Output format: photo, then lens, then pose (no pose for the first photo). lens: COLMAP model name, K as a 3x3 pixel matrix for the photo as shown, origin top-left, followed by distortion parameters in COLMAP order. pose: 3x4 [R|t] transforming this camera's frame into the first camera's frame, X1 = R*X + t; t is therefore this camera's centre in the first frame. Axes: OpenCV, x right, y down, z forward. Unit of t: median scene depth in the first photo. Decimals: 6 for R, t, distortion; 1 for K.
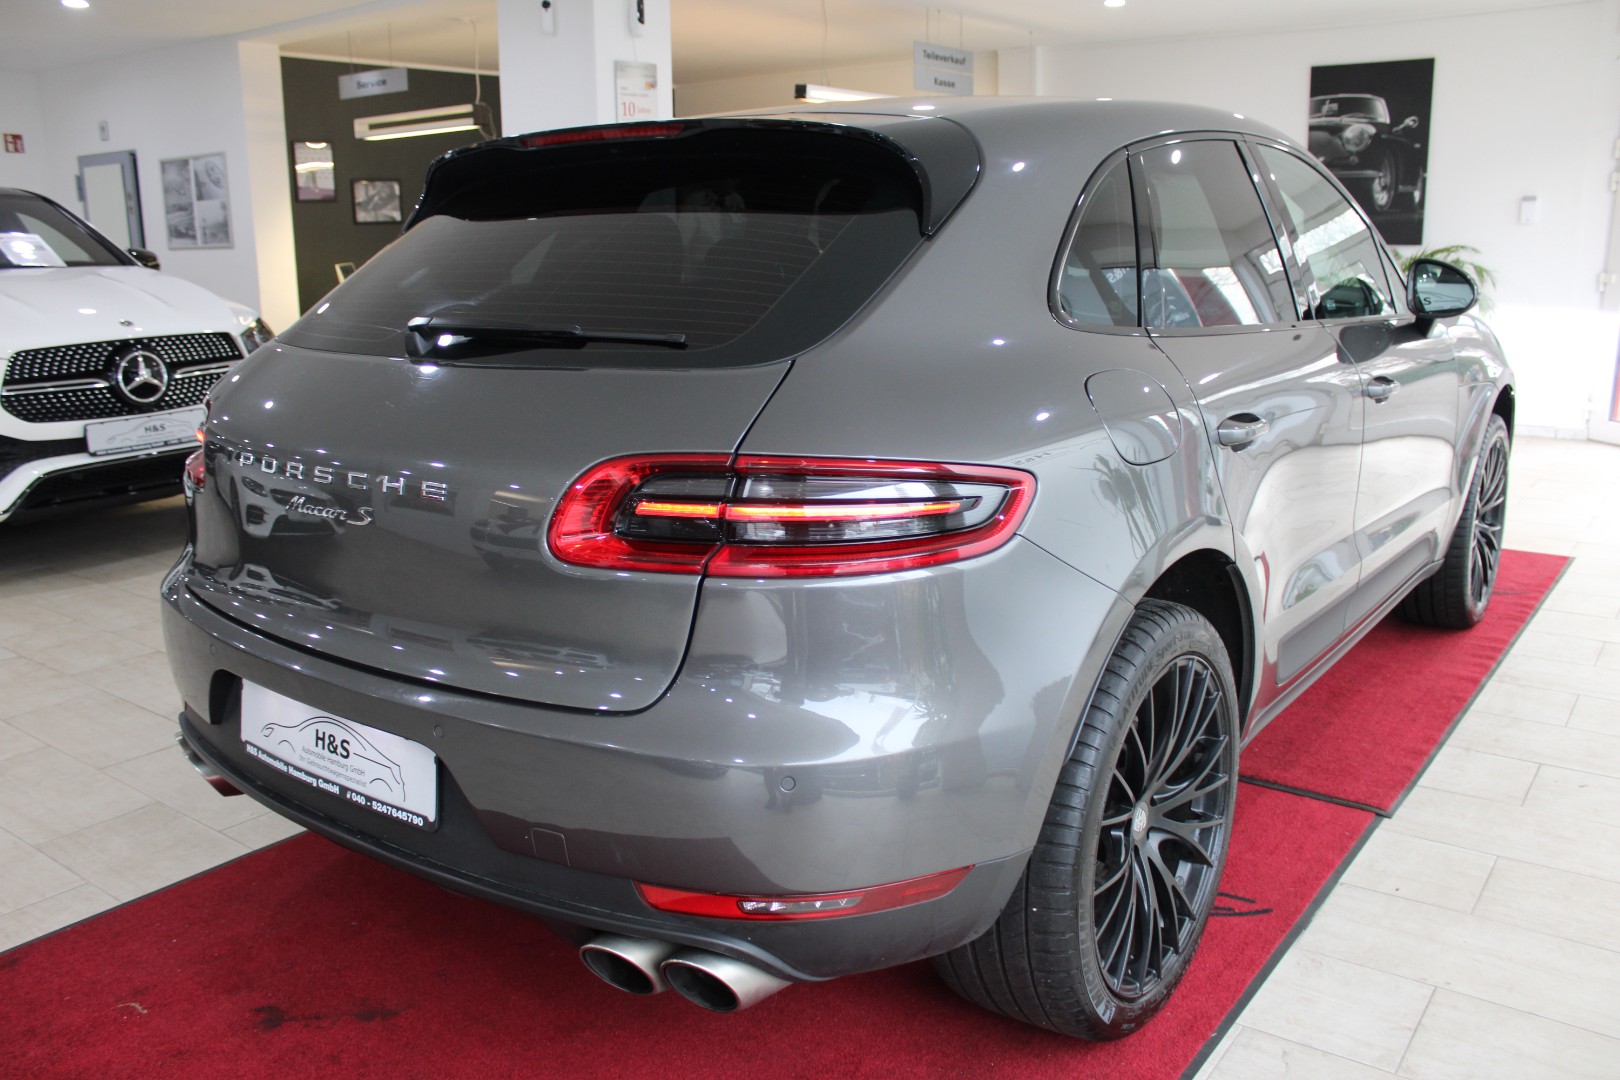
lens RADIAL K [[1316.5, 0, 804.2], [0, 1316.5, 548.2], [0, 0, 1]] dist [-0.159870, 0.112505]
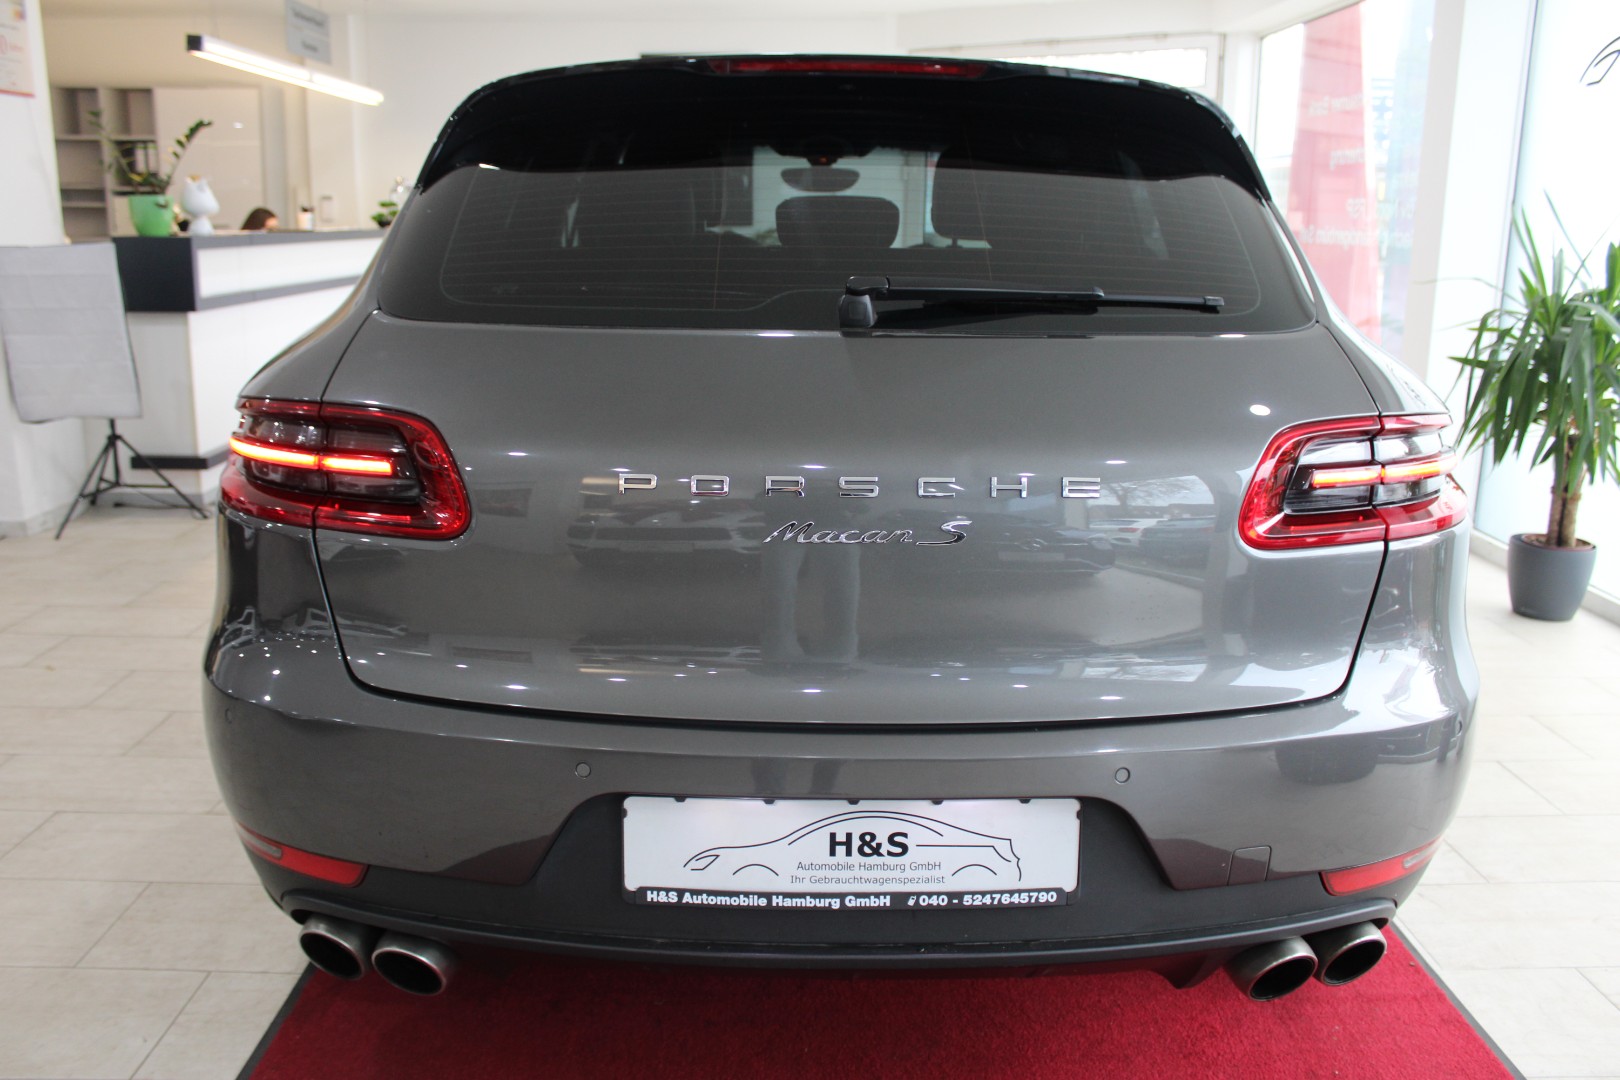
lens RADIAL K [[1316.5, 0, 797.9], [0, 1316.5, 530.6], [0, 0, 1]] dist [-0.159870, 0.112505]
pose [[0.786906, -0.114037, 0.606444, -0.808275], [0.116827, 0.992534, 0.035047, -0.057752], [-0.605913, 0.043270, 0.794354, 0.401544]]
